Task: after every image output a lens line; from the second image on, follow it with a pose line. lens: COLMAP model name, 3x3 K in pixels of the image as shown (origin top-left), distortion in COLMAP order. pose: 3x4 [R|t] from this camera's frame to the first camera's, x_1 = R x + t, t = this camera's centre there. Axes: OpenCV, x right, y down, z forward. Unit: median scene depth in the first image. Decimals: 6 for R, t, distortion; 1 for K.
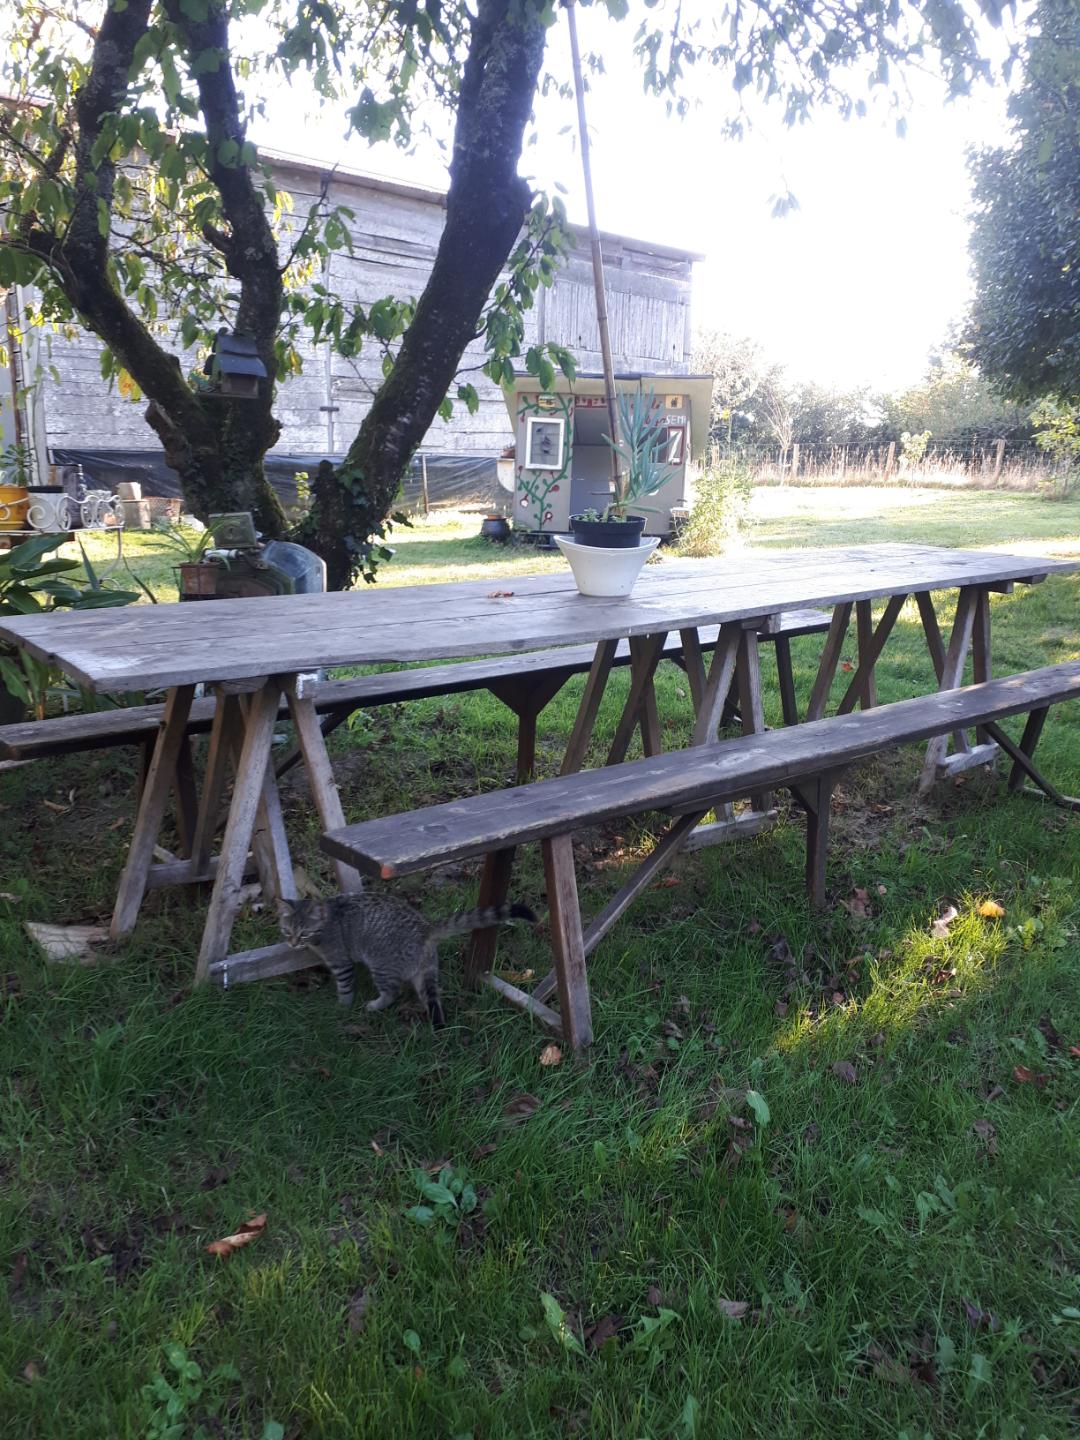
lens RADIAL K [[1134.0, 0, 540.0], [0, 1134.0, 720.0], [0, 0, 1]] dist [0.006117, -0.020910]
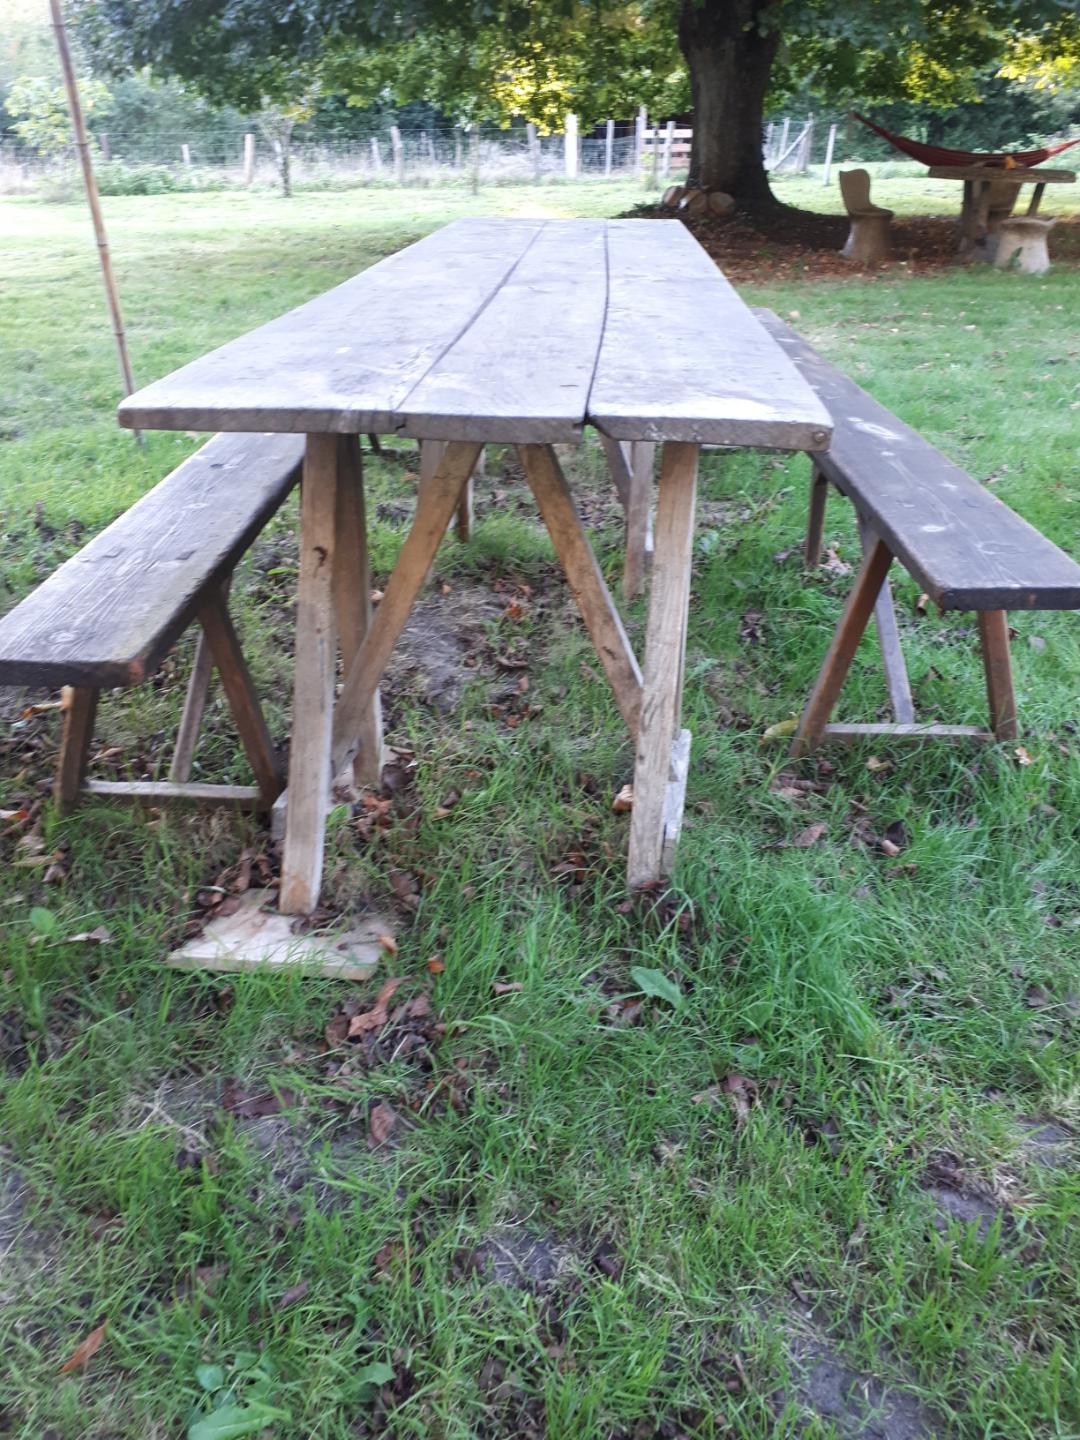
lens RADIAL K [[1141.8, 0, 502.4], [0, 1141.8, 716.6], [0, 0, 1]] dist [0.032764, -0.035424]
pose [[0.671148, -0.337196, 0.660196, -0.400763], [0.182829, 0.938345, 0.293399, -0.042353], [-0.718424, -0.076211, 0.691418, 0.291705]]
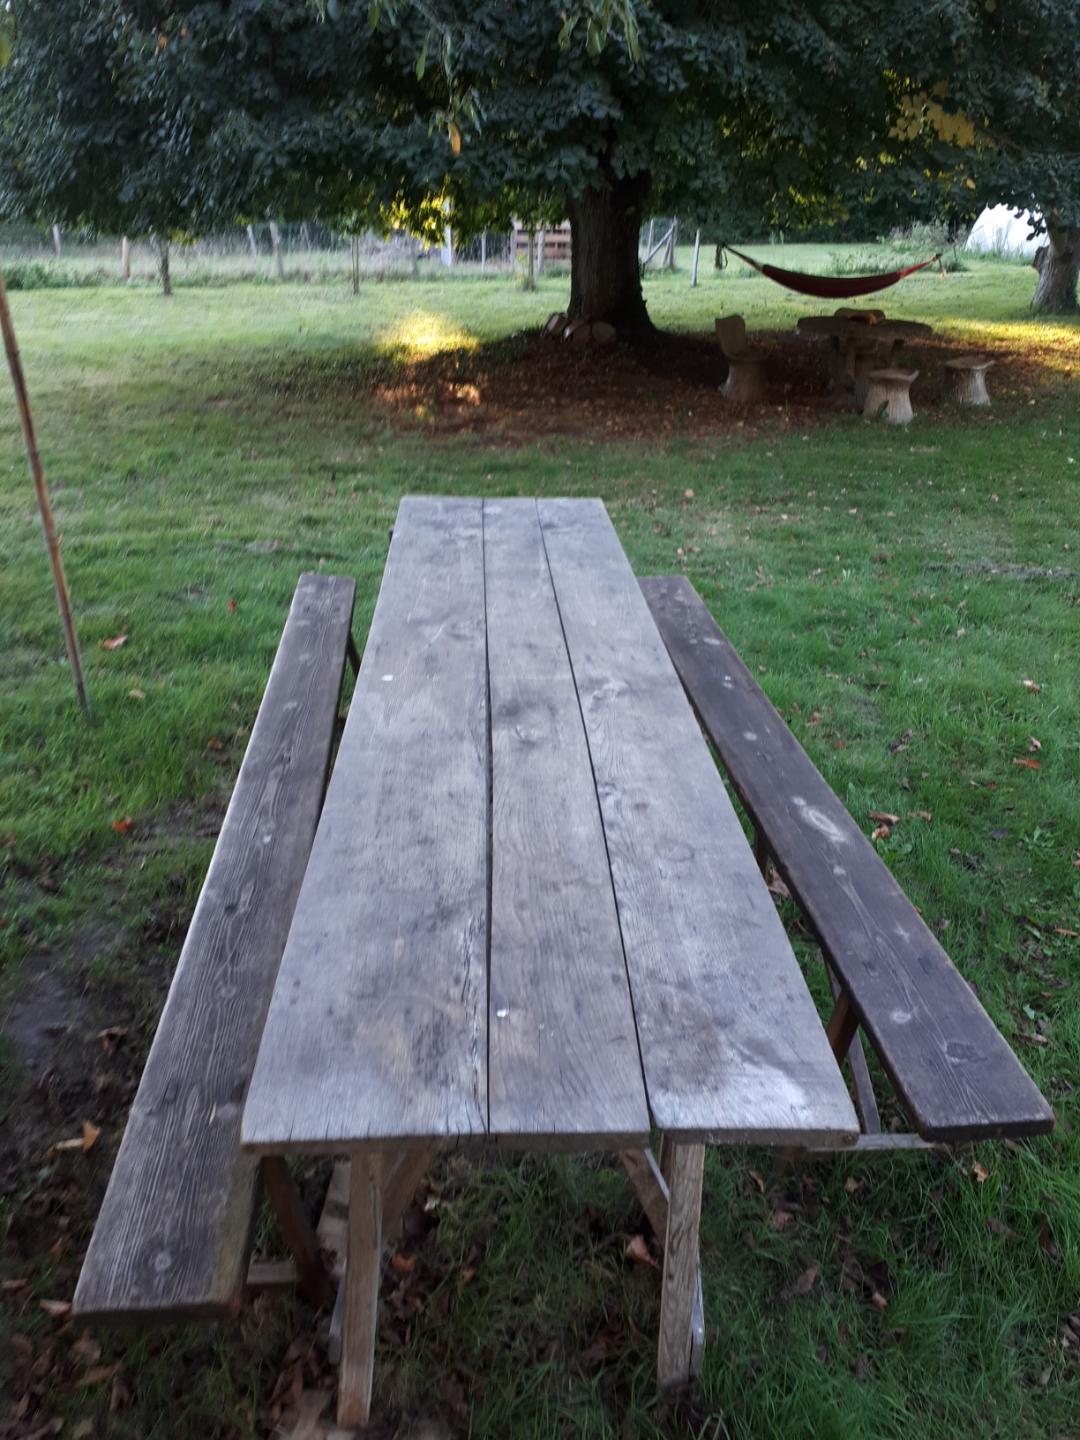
lens RADIAL K [[1130.9, 0, 499.7], [0, 1130.9, 718.4], [0, 0, 1]] dist [0.145070, -0.294006]
pose [[0.591667, -0.333547, 0.733946, -0.403334], [0.194729, 0.942568, 0.271377, -0.216032], [-0.782312, -0.017644, 0.622637, 0.307252]]
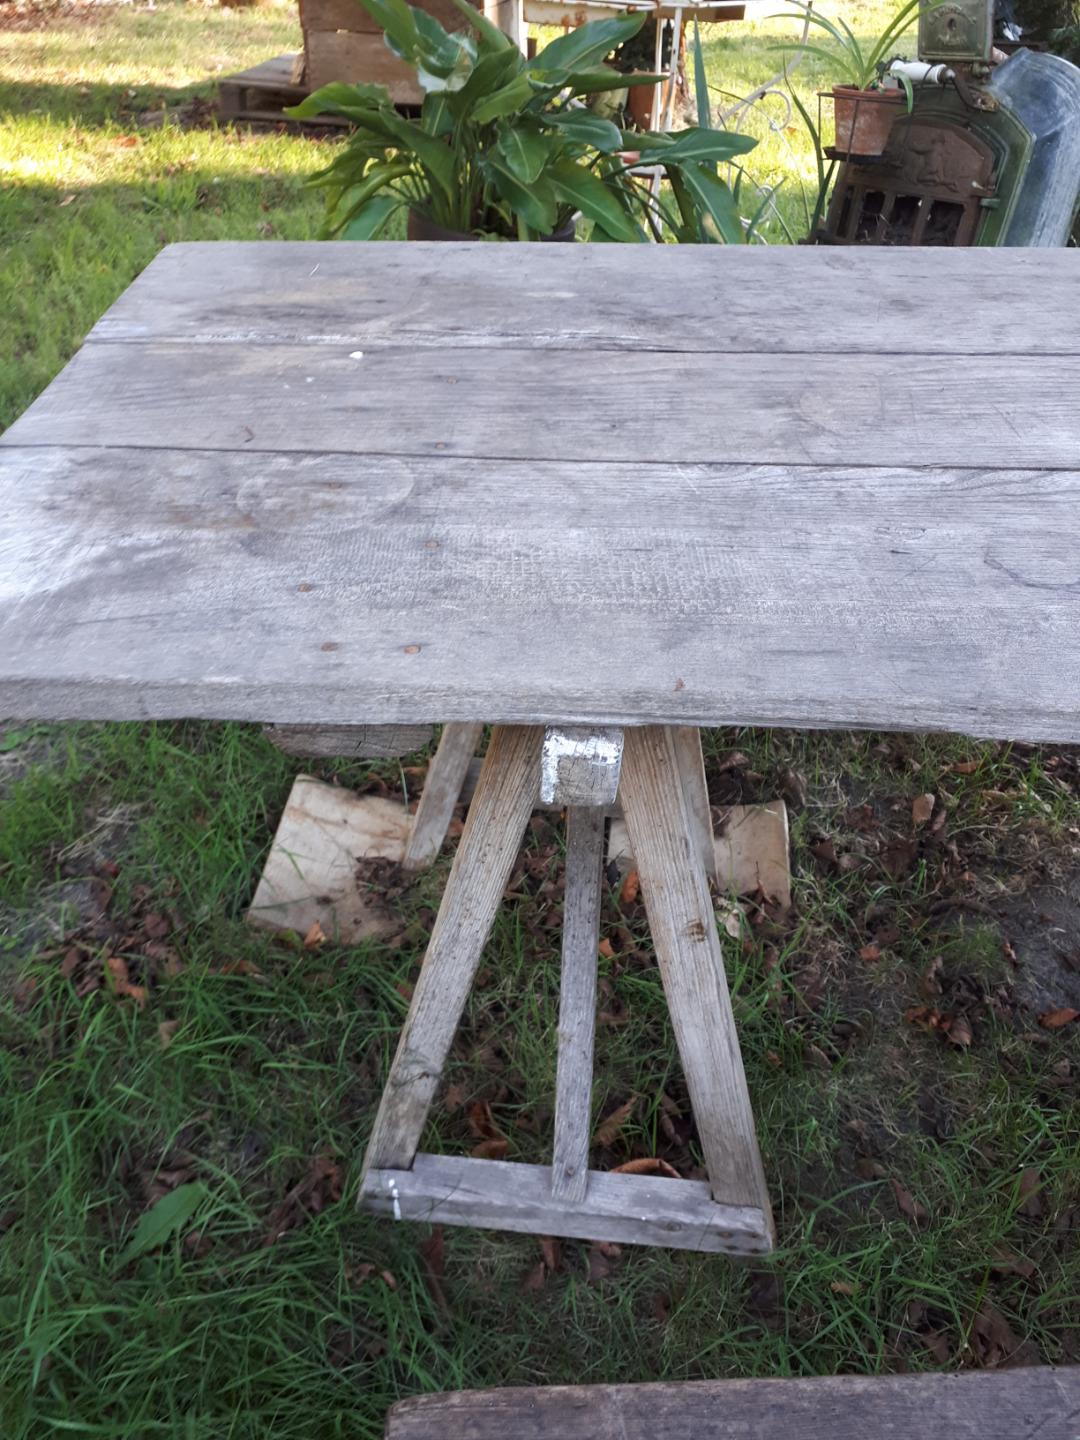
lens RADIAL K [[1125.2, 0, 537.2], [0, 1125.2, 718.0], [0, 0, 1]] dist [0.025156, -0.047084]
pose [[0.789913, 0.372602, -0.487037, -0.042327], [-0.149252, 0.887165, 0.436648, -0.074767], [0.594779, -0.272223, 0.756395, 0.372211]]
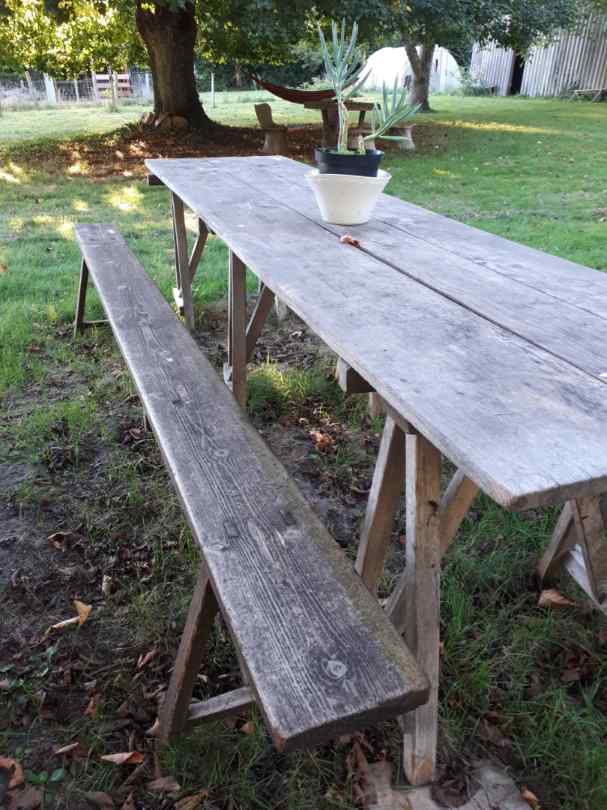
lens RADIAL K [[651.4, 0, 282.0], [0, 651.4, 405.9], [0, 0, 1]] dist [0.031729, -0.052933]
pose [[0.343246, -0.427740, 0.836194, -0.397785], [0.231909, 0.901314, 0.365856, -0.132678], [-0.910165, 0.068343, 0.408569, 0.525323]]
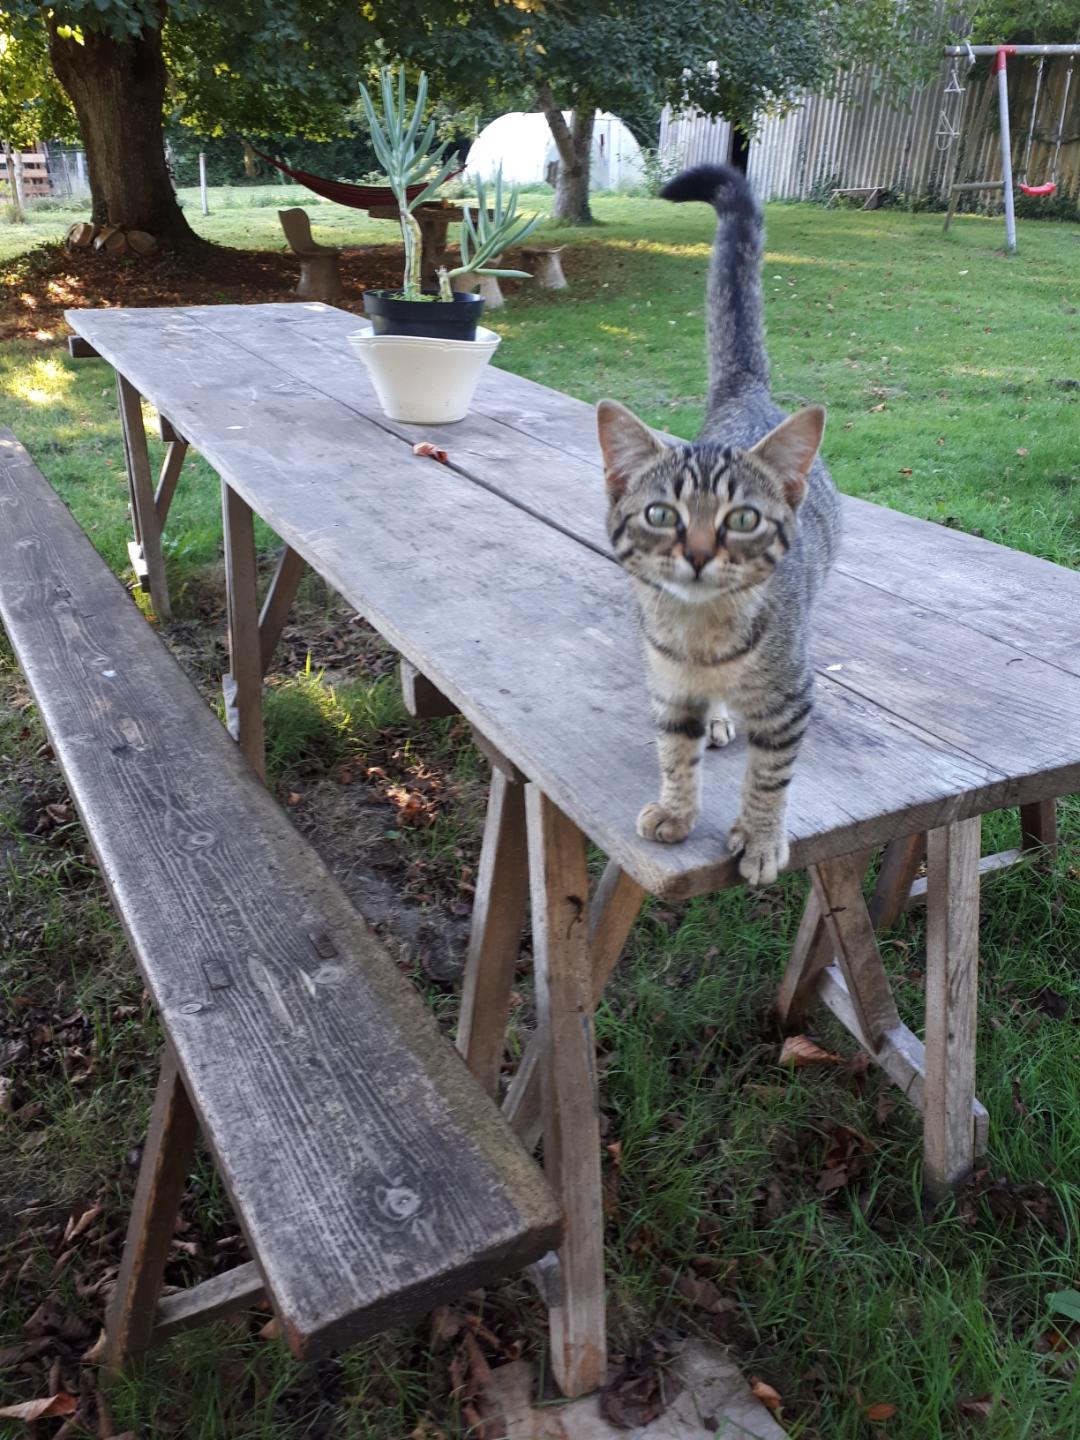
lens RADIAL K [[1169.4, 0, 508.0], [0, 1169.4, 718.8], [0, 0, 1]] dist [0.004164, -0.015279]
pose [[0.213683, -0.422767, 0.880686, -0.398924], [0.229433, 0.898011, 0.375416, -0.131351], [-0.949579, 0.121838, 0.288887, 0.512705]]
